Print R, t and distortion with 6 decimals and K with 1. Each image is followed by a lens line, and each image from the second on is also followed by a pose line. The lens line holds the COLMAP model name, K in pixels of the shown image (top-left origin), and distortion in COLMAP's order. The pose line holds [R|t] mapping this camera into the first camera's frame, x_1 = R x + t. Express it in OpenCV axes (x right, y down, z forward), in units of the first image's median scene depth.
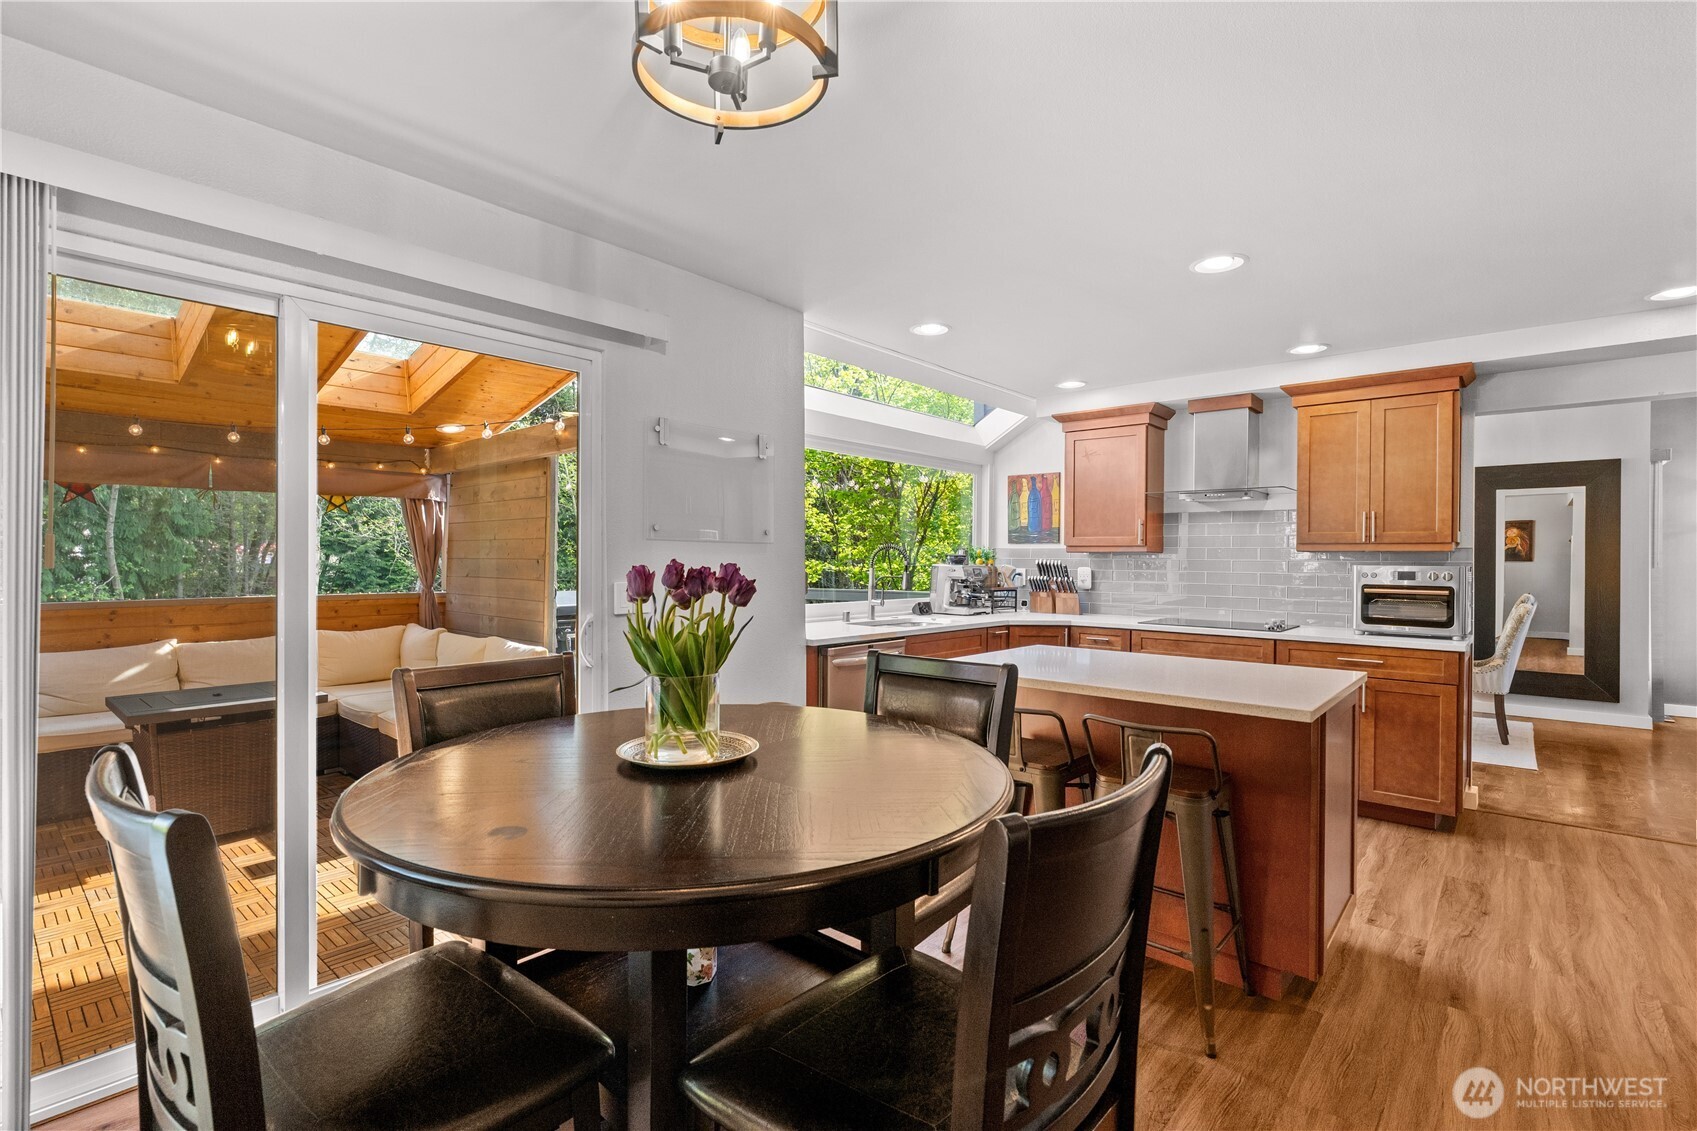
lens RADIAL K [[780.5, 0, 855.8], [0, 780.5, 558.3], [0, 0, 1]] dist [-0.009396, -0.000493]
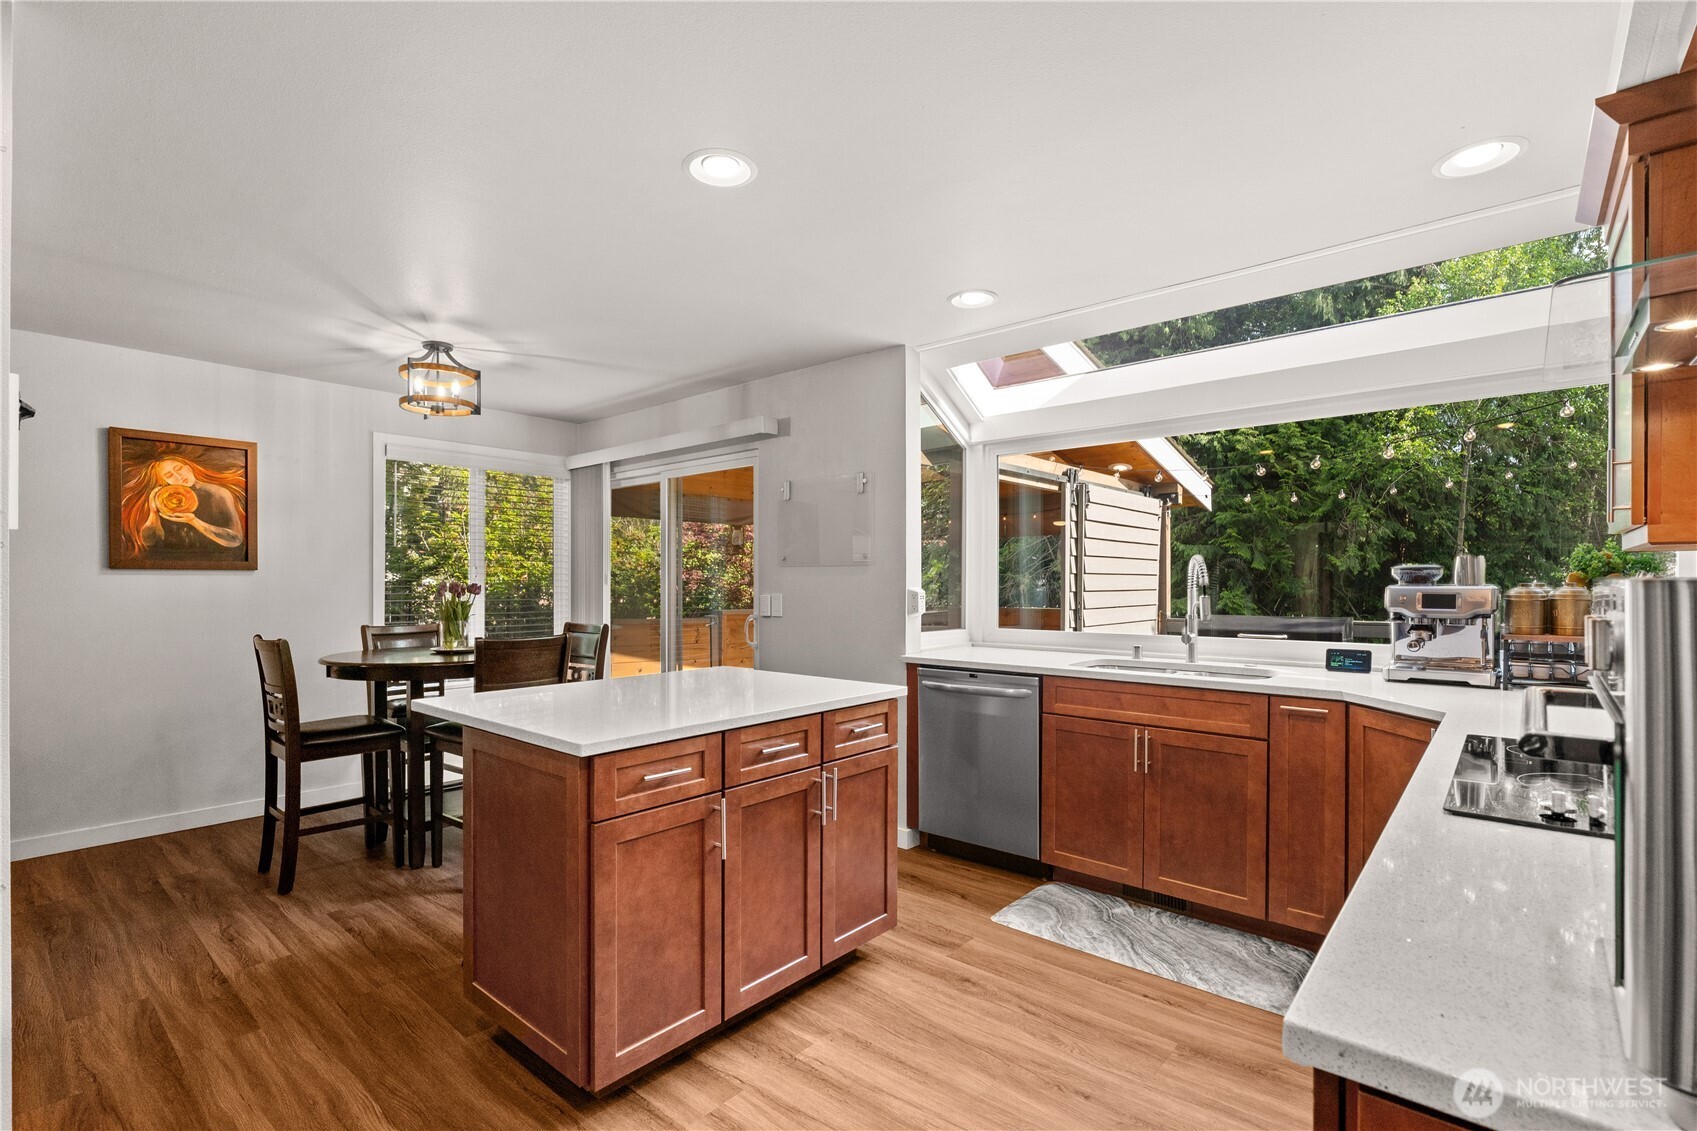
lens RADIAL K [[780.5, 0, 841.1], [0, 780.5, 580.2], [0, 0, 1]] dist [-0.009396, -0.000493]
pose [[-0.007834, -0.010802, -0.999911, 0.711395], [0.003075, 0.999937, -0.010827, 0.009765], [0.999965, -0.003160, -0.007800, 0.666338]]
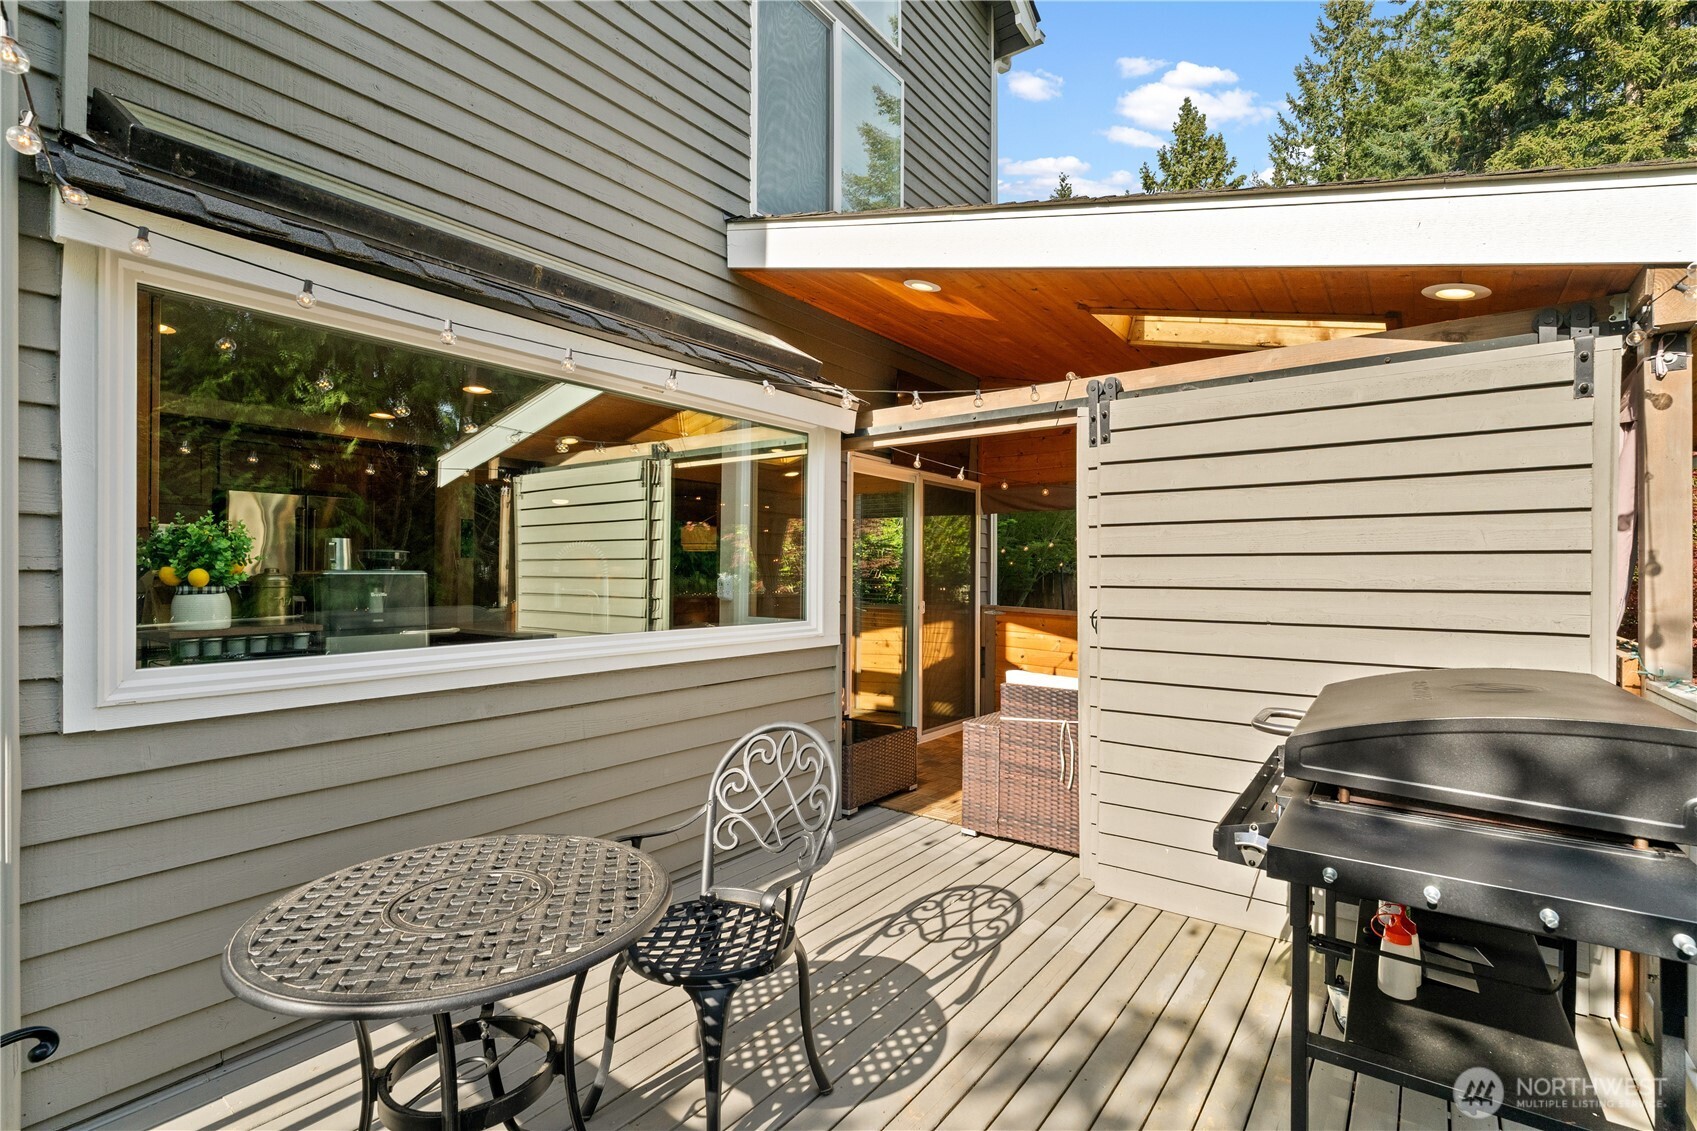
lens RADIAL K [[780.5, 0, 850.6], [0, 780.5, 567.9], [0, 0, 1]] dist [-0.009396, -0.000493]
pose [[-0.998382, -0.008172, -0.056278, -0.142400], [-0.007937, 0.999959, -0.004397, 0.001045], [0.056312, -0.003943, -0.998405, 1.611918]]
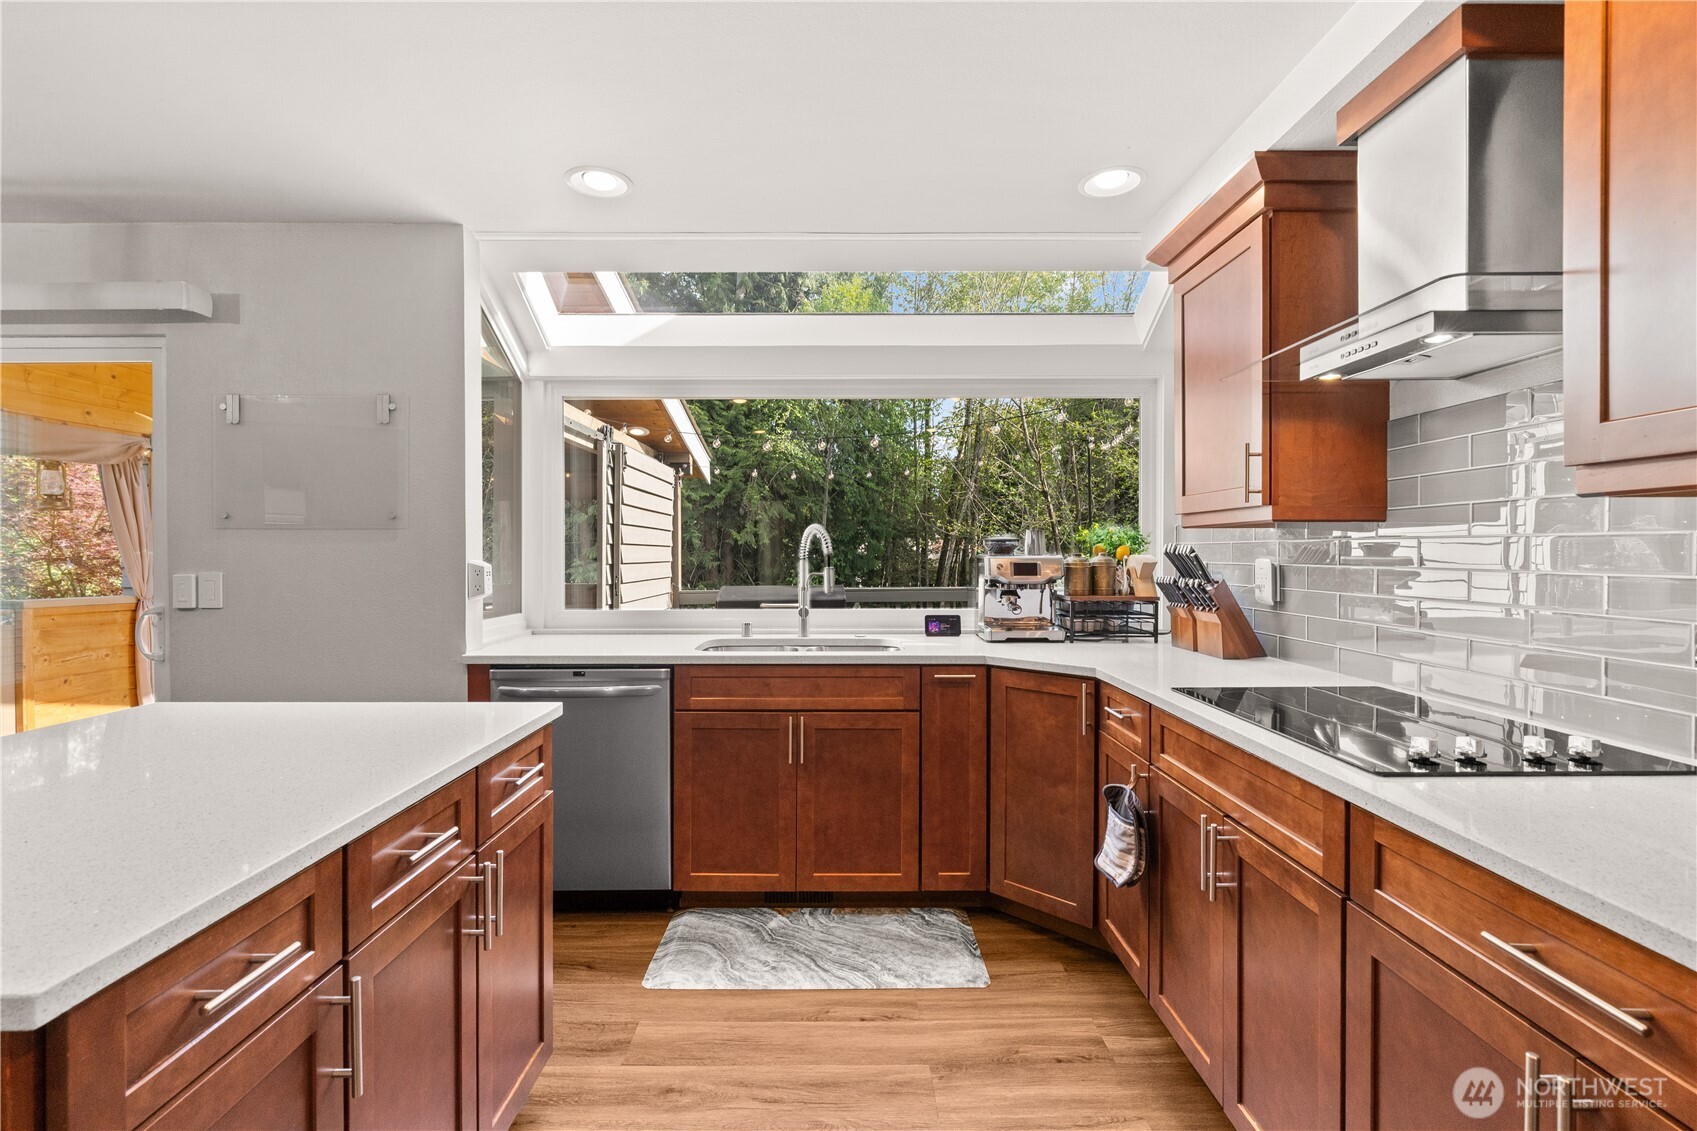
lens RADIAL K [[780.5, 0, 844.3], [0, 780.5, 556.8], [0, 0, 1]] dist [-0.009396, -0.000493]
pose [[0.660303, -0.007297, -0.750964, 0.537918], [0.009492, 0.999954, -0.001370, 0.009643], [0.750939, -0.006224, 0.660342, 0.561097]]
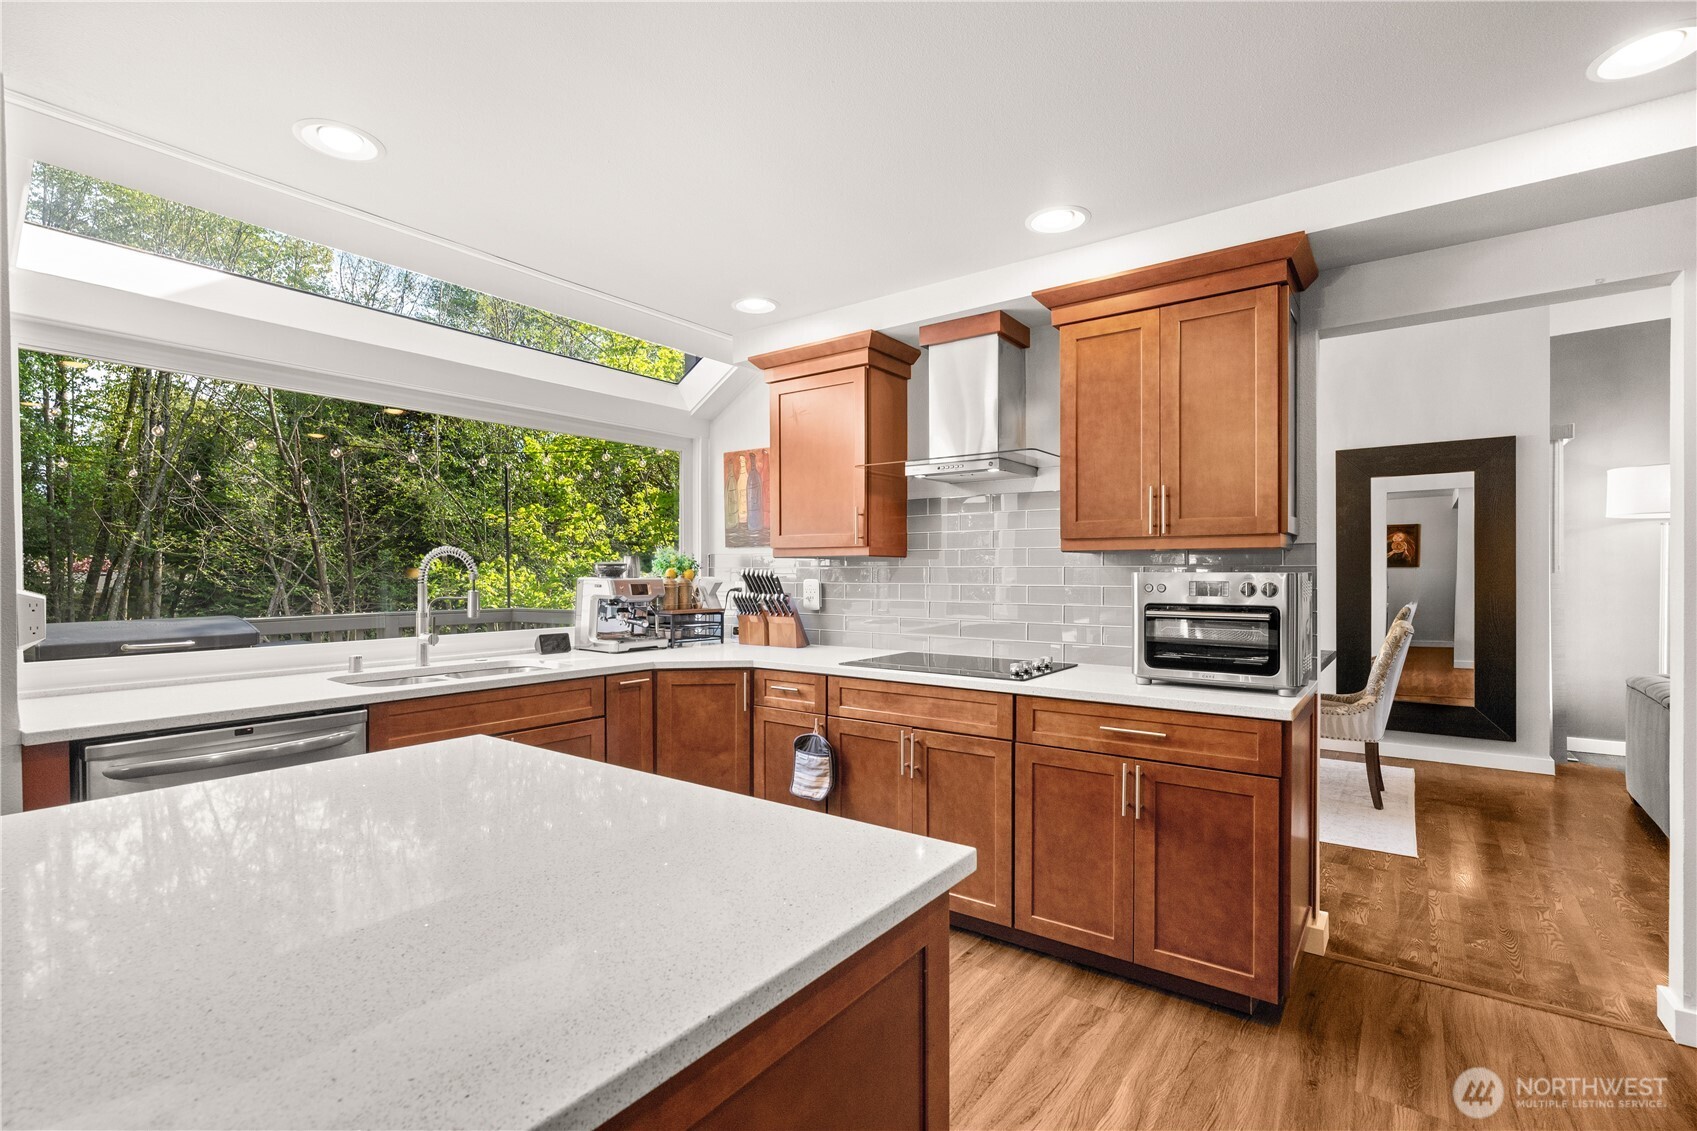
lens RADIAL K [[780.5, 0, 849.1], [0, 780.5, 573.8], [0, 0, 1]] dist [-0.009396, -0.000493]
pose [[0.996471, -0.010657, 0.083253, 0.302877], [0.010289, 0.999935, 0.004849, 0.004062], [-0.083299, -0.003976, 0.996517, 0.333285]]
